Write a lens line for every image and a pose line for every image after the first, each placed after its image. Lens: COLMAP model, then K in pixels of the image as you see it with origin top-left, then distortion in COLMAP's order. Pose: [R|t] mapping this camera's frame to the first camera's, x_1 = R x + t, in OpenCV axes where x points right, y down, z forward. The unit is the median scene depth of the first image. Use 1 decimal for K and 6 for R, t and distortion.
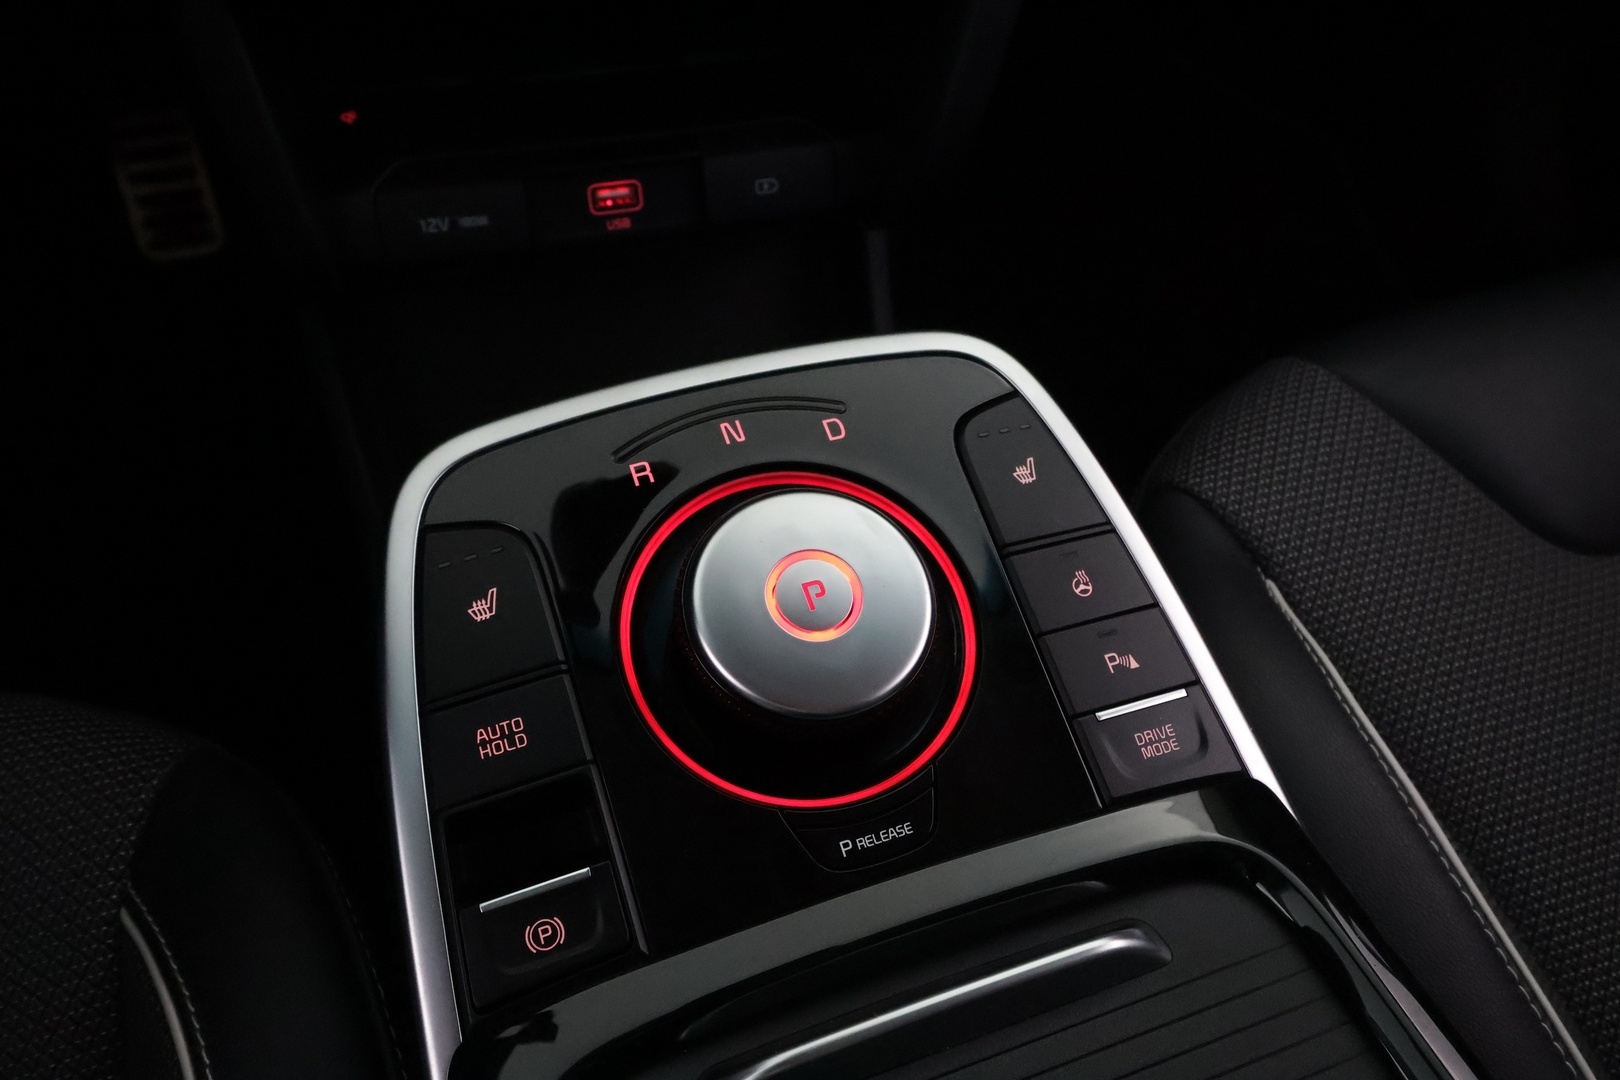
lens RADIAL K [[1256.0, 0, 810.0], [0, 1256.0, 540.0], [0, 0, 1]] dist [-0.001500, -0.008890]
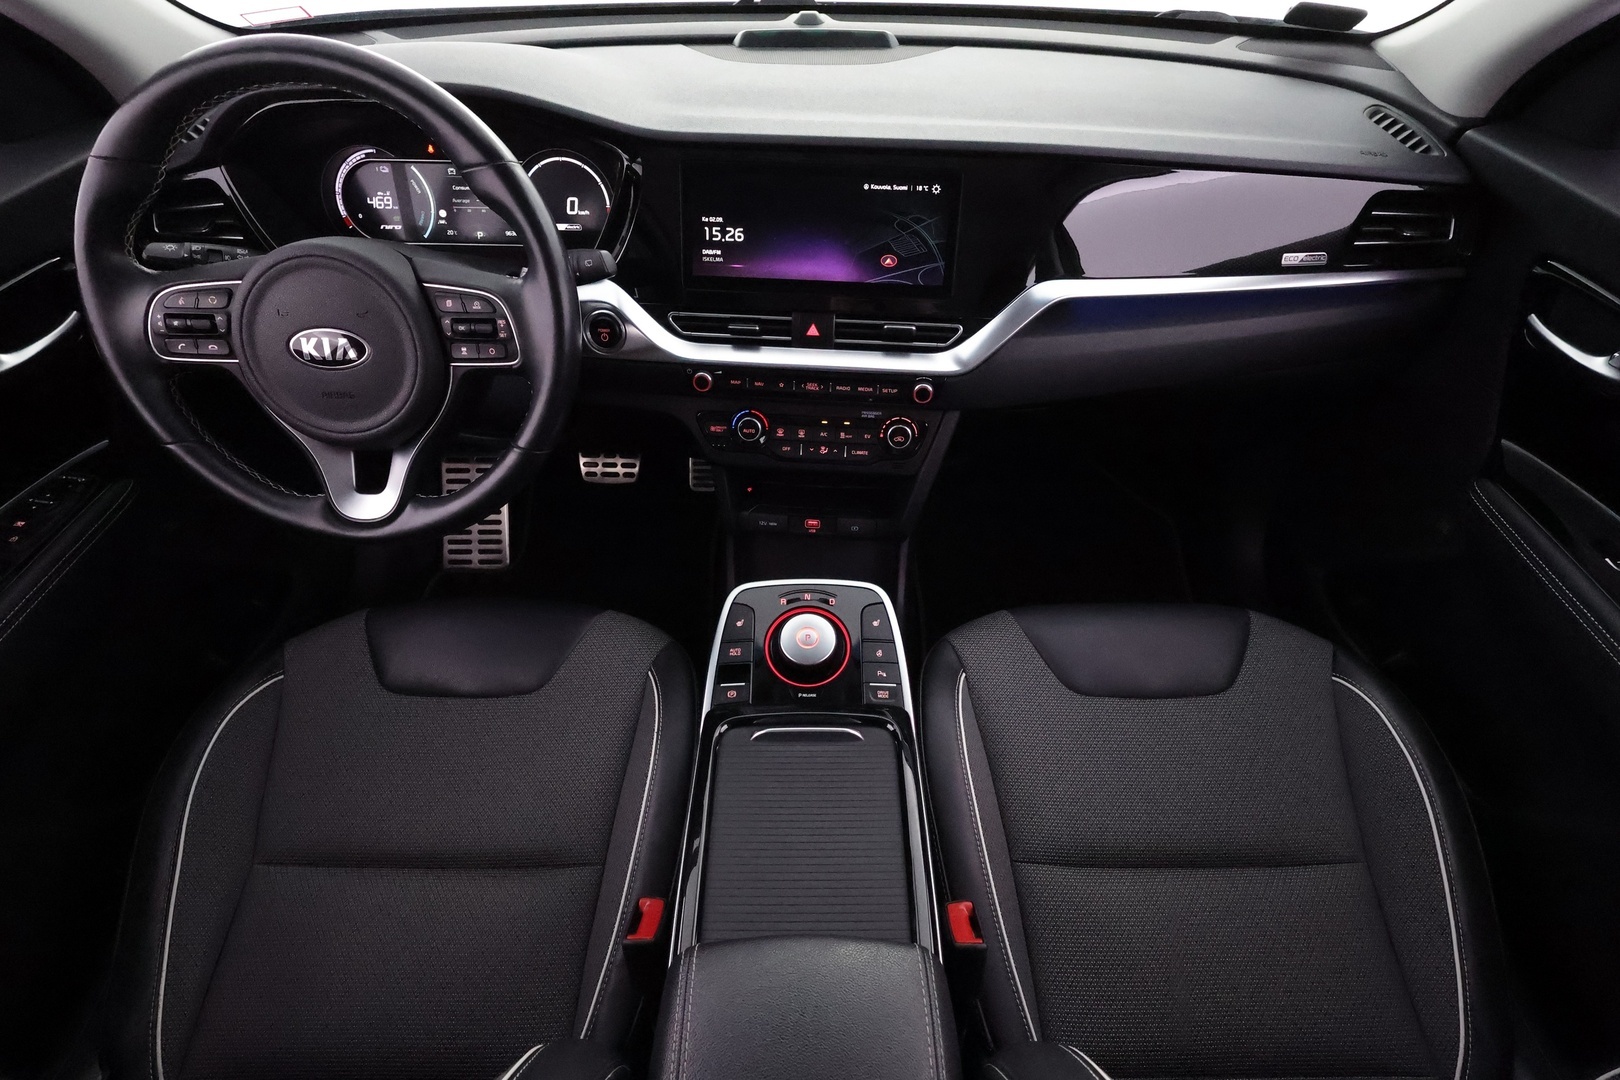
lens RADIAL K [[740.4, 0, 810.0], [0, 740.4, 540.0], [0, 0, 1]] dist [-0.002703, 0.000578]
pose [[0.936537, 0.200071, -0.287873, 0.612632], [-0.234593, 0.967869, -0.090534, -0.048087], [0.260510, 0.152322, 0.953380, -1.355569]]
